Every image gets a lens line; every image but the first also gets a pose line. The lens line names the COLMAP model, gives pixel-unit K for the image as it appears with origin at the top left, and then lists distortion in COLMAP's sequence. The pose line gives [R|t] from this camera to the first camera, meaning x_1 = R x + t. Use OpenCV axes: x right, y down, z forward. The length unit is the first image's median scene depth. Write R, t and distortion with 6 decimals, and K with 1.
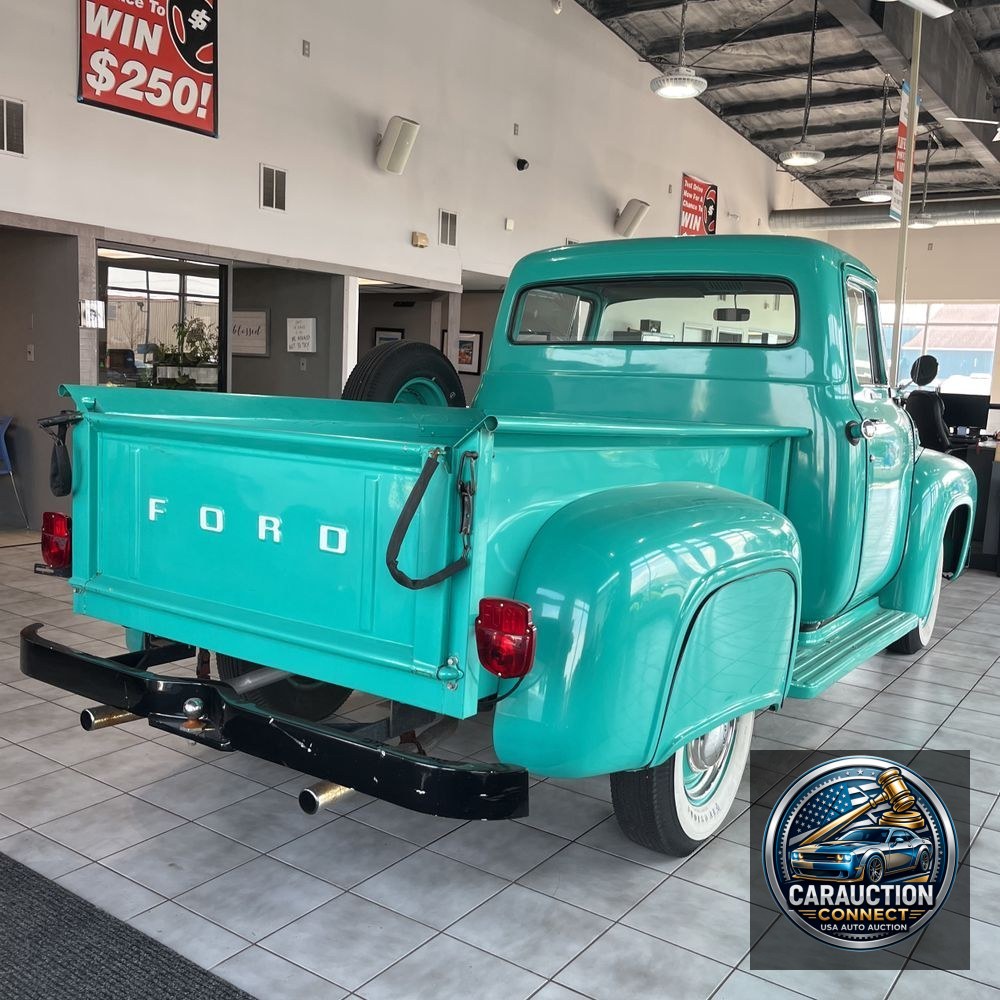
lens RADIAL K [[1002.6, 0, 500.0], [0, 1002.6, 520.8], [0, 0, 1]] dist [0.059876, -0.072314]
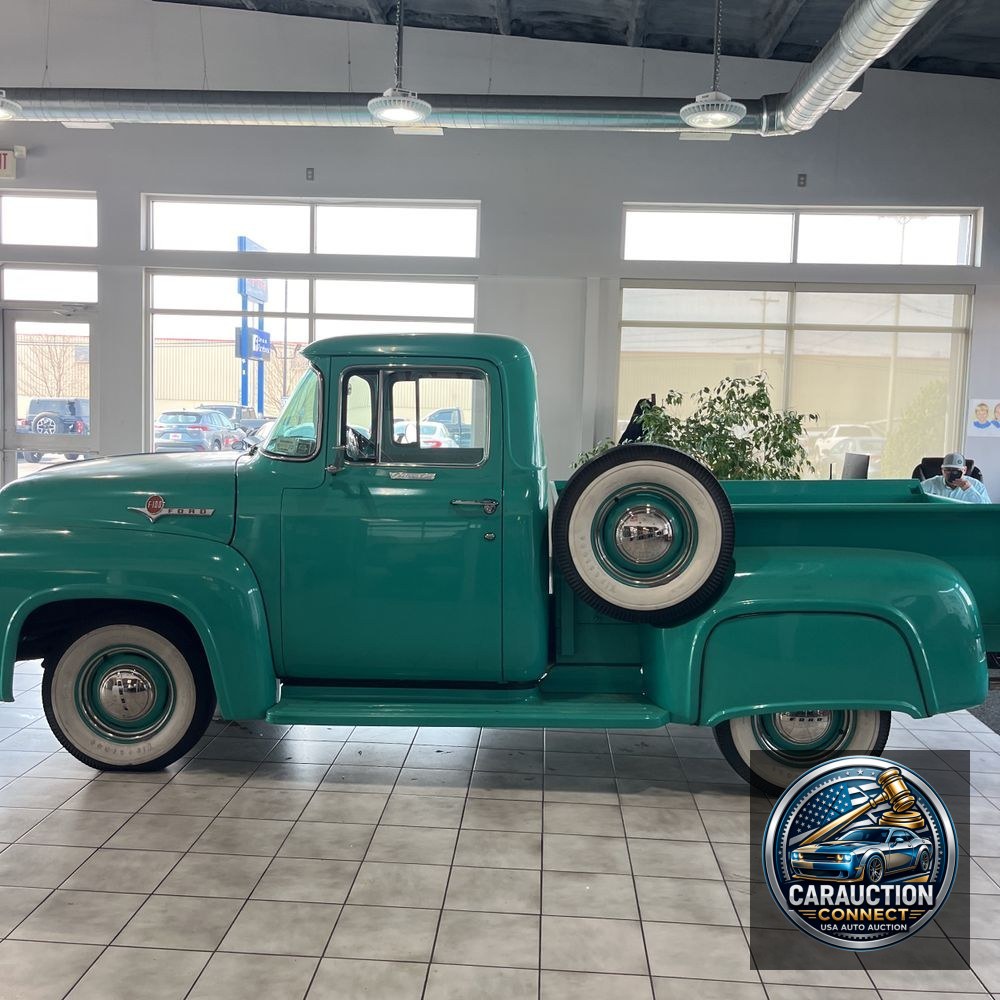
lens RADIAL K [[1017.1, 0, 496.5], [0, 1017.1, 496.7], [0, 0, 1]] dist [0.053149, -0.065126]
pose [[-0.530048, -0.128878, 0.838117, -0.687223], [0.073469, 0.977686, 0.196804, -0.272613], [-0.844779, 0.165891, -0.508752, 1.335342]]
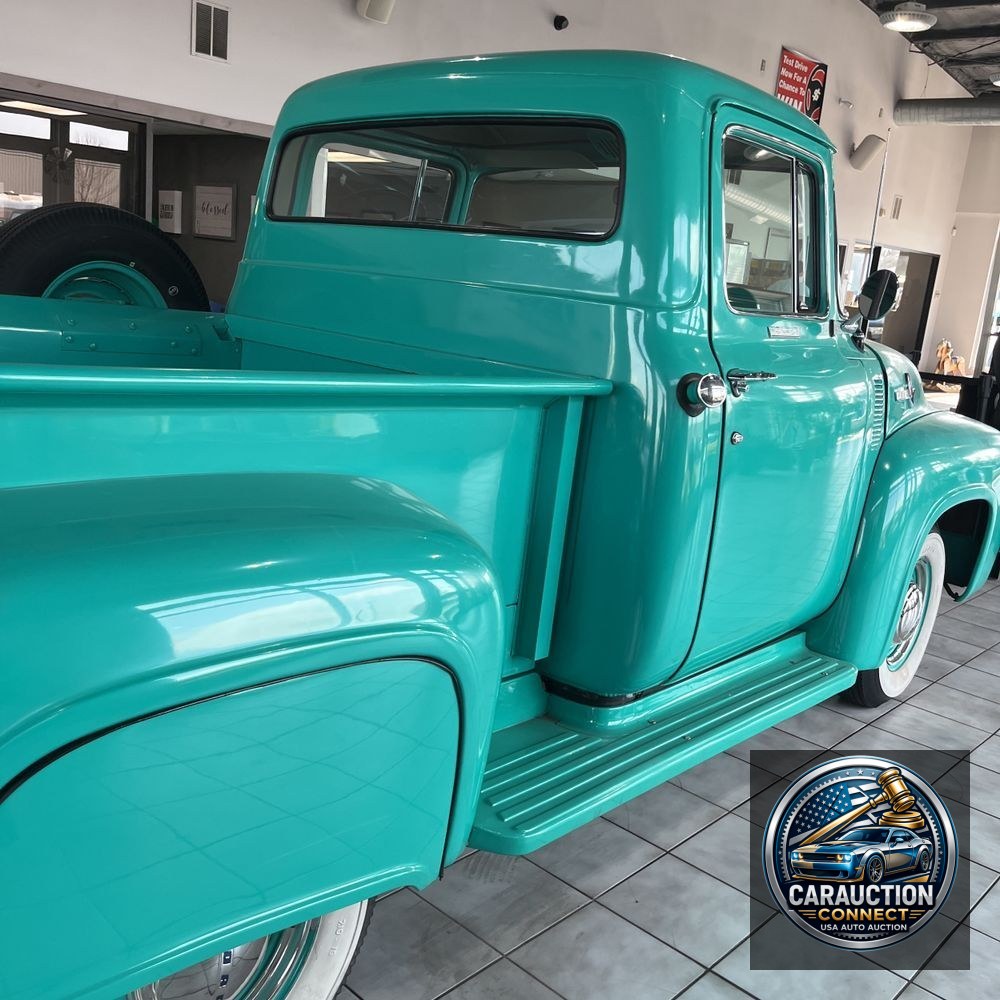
lens RADIAL K [[1002.6, 0, 500.0], [0, 1002.6, 520.8], [0, 0, 1]] dist [0.059876, -0.072314]
pose [[0.989233, 0.083342, -0.120296, 0.226806], [-0.072156, 0.992904, 0.094531, -0.044132], [0.127321, -0.084833, 0.988227, 0.288372]]
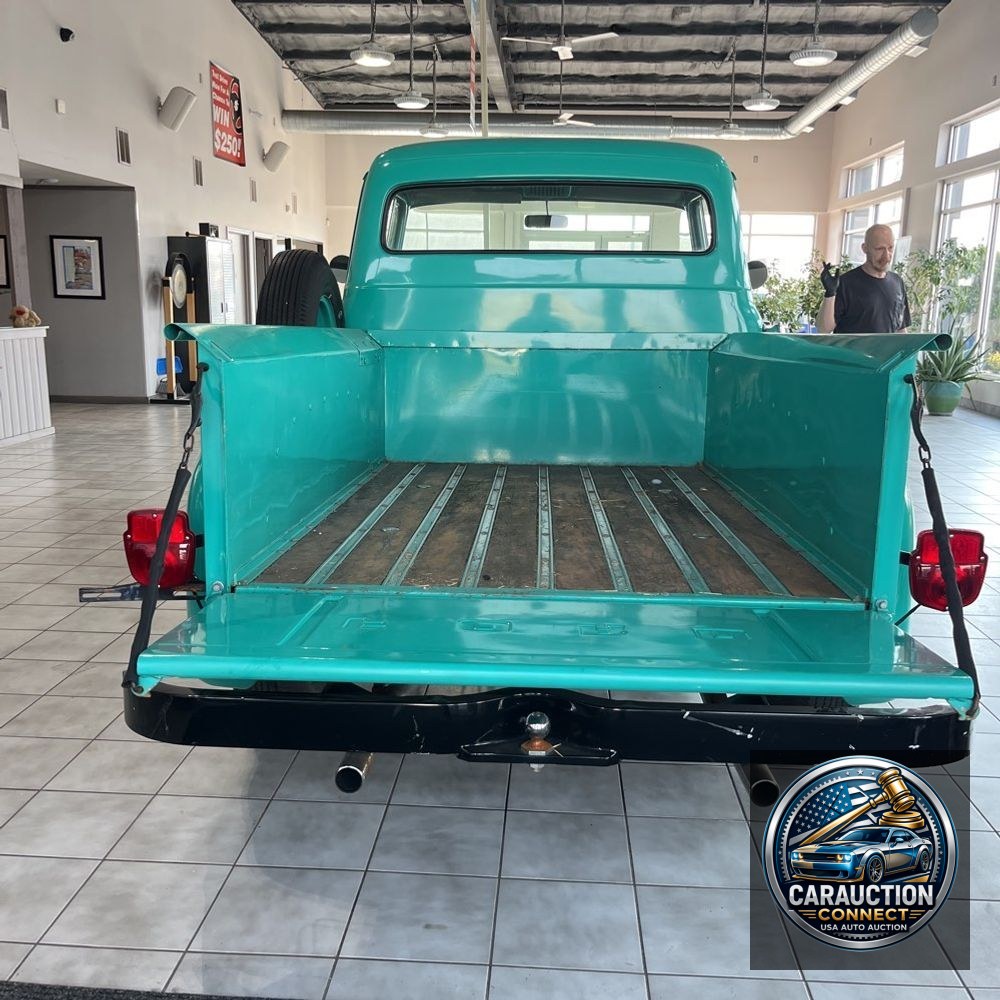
lens RADIAL K [[999.9, 0, 493.1], [0, 999.9, 512.7], [0, 0, 1]] dist [0.039828, -0.020241]
pose [[0.850815, -0.141405, 0.506082, -0.333364], [0.099159, 0.989013, 0.109637, -0.033040], [-0.516025, -0.043098, 0.855489, 0.163936]]
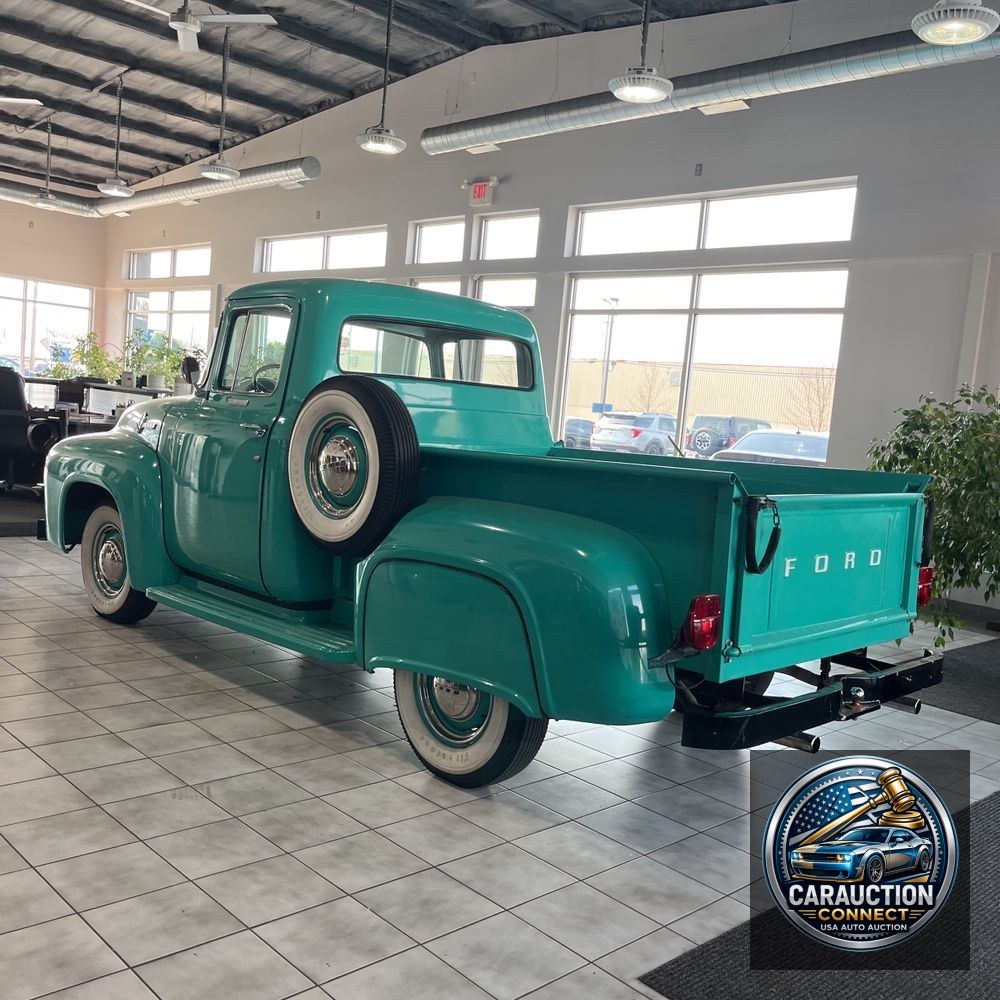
lens RADIAL K [[1017.1, 0, 496.5], [0, 1017.1, 496.7], [0, 0, 1]] dist [0.053149, -0.065126]
pose [[0.190592, -0.118035, 0.974547, -0.837053], [0.065944, 0.992042, 0.107257, -0.132153], [-0.979452, 0.043824, 0.196859, 0.563412]]
